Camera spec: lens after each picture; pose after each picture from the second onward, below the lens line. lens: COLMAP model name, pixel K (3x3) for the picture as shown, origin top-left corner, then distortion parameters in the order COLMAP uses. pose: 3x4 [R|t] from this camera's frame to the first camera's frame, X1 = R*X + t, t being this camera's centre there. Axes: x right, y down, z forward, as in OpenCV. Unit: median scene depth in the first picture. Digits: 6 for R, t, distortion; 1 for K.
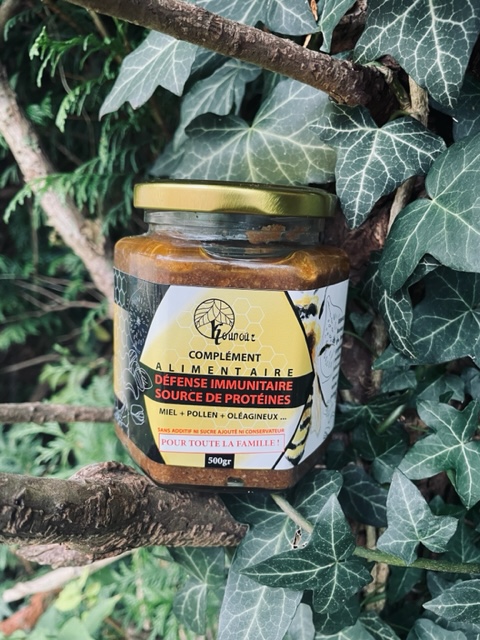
lens RADIAL K [[485.7, 0, 240.0], [0, 485.7, 320.0], [0, 0, 1]] dist [0.072799, -0.112104]
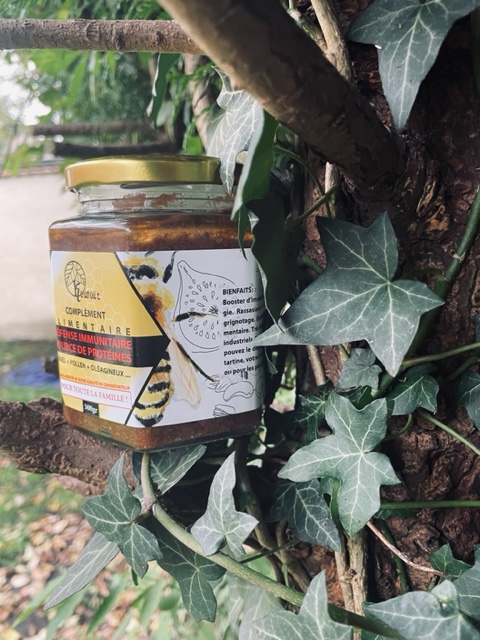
lens RADIAL K [[485.7, 0, 240.0], [0, 485.7, 320.0], [0, 0, 1]] dist [0.072799, -0.112104]
pose [[0.795717, 0.042873, -0.604149, 0.908535], [-0.072910, 0.997018, -0.025276, 0.090133], [0.601263, 0.064161, 0.796471, 0.300431]]
